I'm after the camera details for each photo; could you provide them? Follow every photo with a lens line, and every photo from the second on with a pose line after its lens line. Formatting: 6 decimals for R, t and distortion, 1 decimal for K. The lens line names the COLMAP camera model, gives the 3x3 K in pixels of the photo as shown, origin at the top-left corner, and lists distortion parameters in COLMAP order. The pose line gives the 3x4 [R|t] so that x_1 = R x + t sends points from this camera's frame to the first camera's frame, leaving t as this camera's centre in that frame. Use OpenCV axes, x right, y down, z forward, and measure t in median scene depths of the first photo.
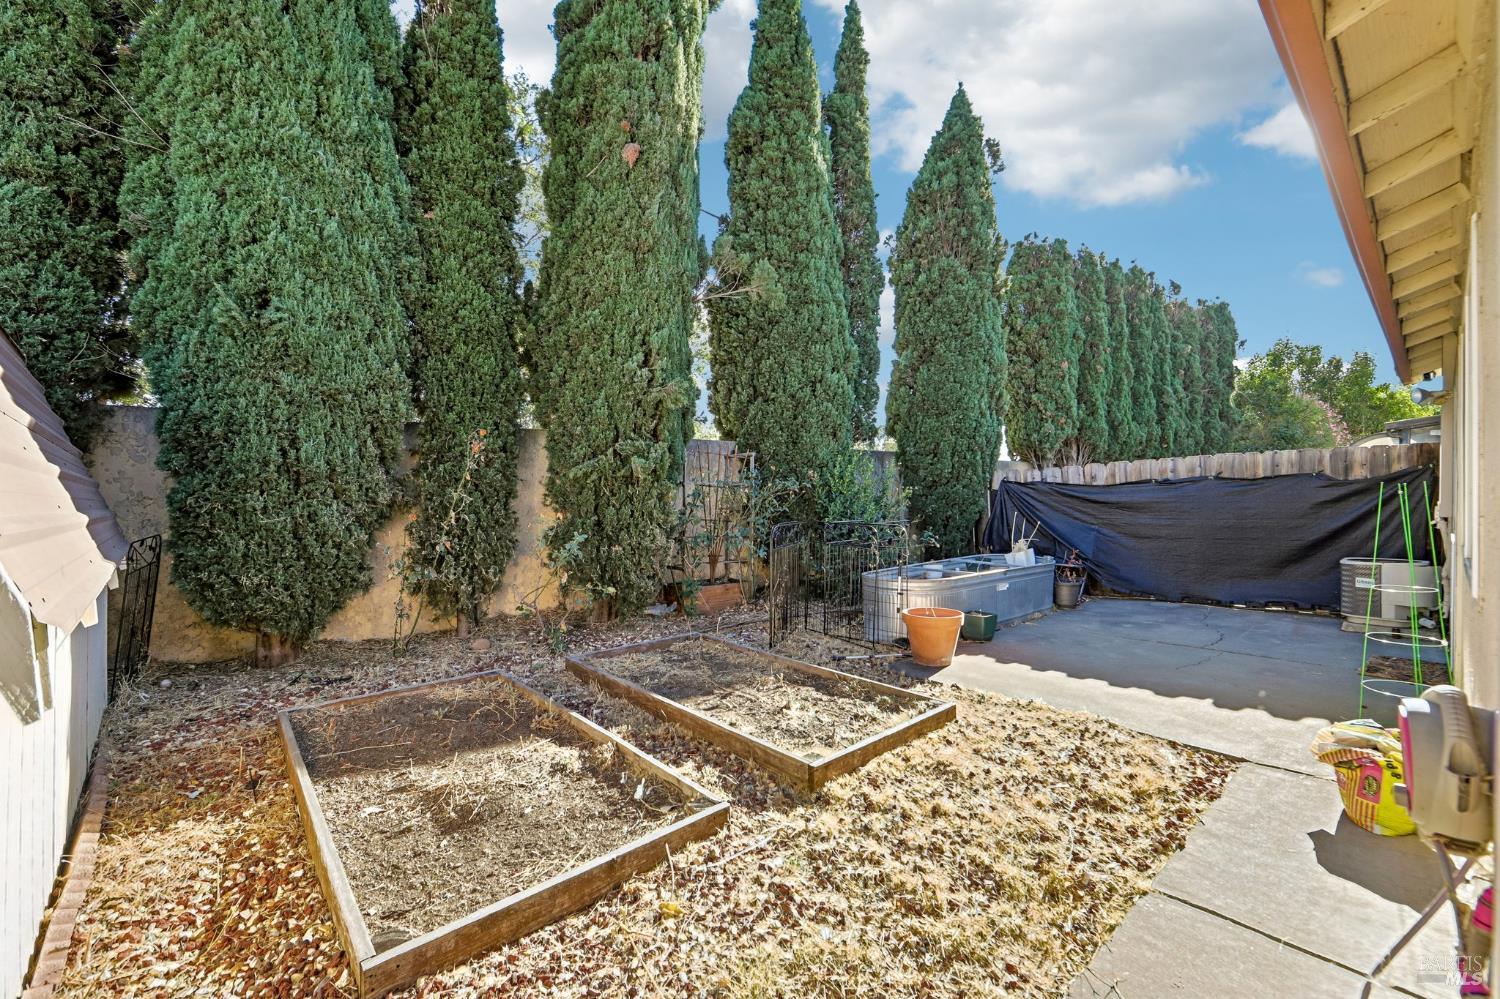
lens RADIAL K [[604.7, 0, 758.5], [0, 604.7, 496.3], [0, 0, 1]] dist [-0.009656, 0.000341]
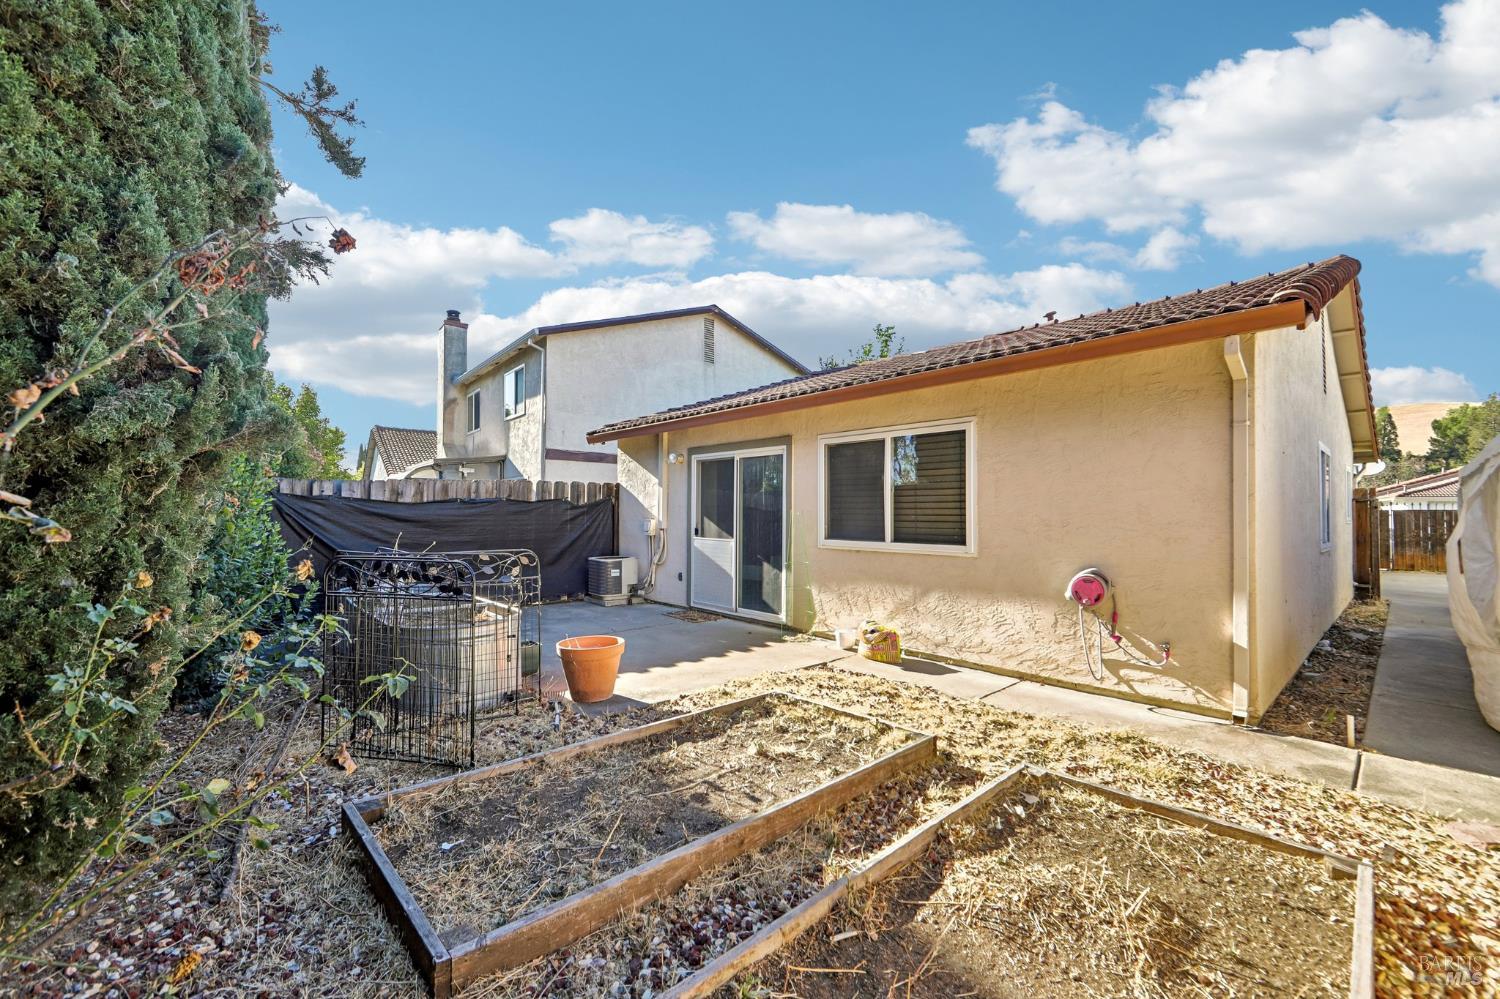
lens RADIAL K [[622.2, 0, 752.7], [0, 622.2, 504.0], [0, 0, 1]] dist [-0.006348, 0.000339]
pose [[-0.020960, 0.022845, 0.999519, -0.565078], [-0.003684, 0.999730, -0.022927, 0.004642], [-0.999774, -0.004163, -0.020870, 0.674259]]
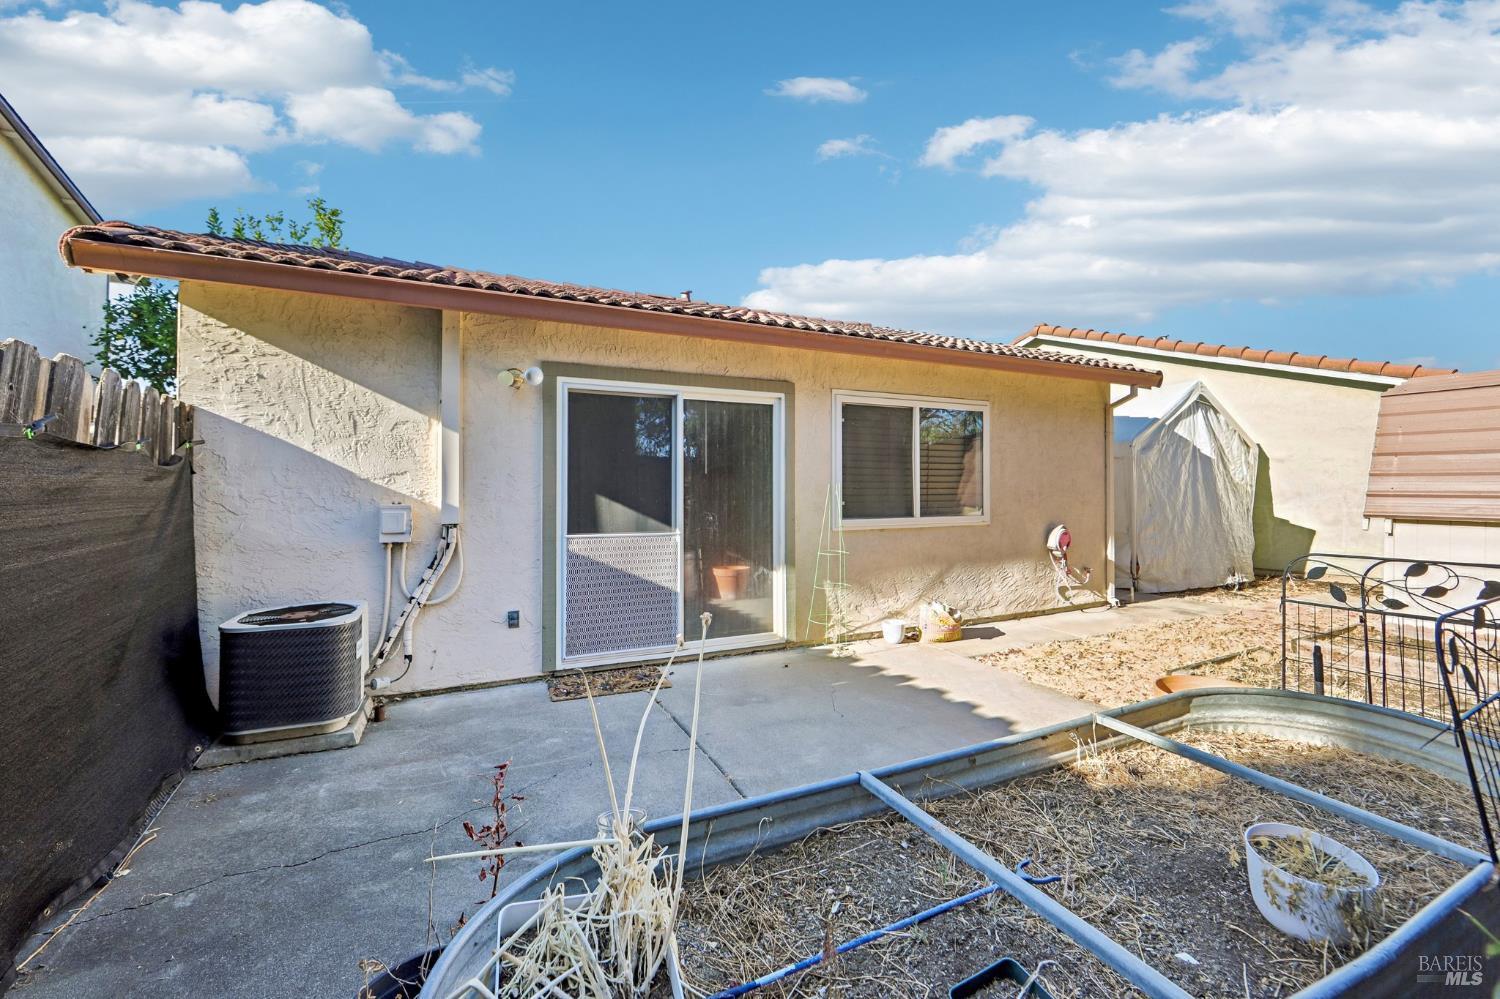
lens RADIAL K [[604.7, 0, 758.5], [0, 604.7, 496.3], [0, 0, 1]] dist [-0.009656, 0.000341]
pose [[-0.963450, 0.008387, 0.267758, 0.508230], [0.012110, 0.999852, 0.012257, -0.004909], [-0.267615, 0.015051, -0.963408, 1.456533]]
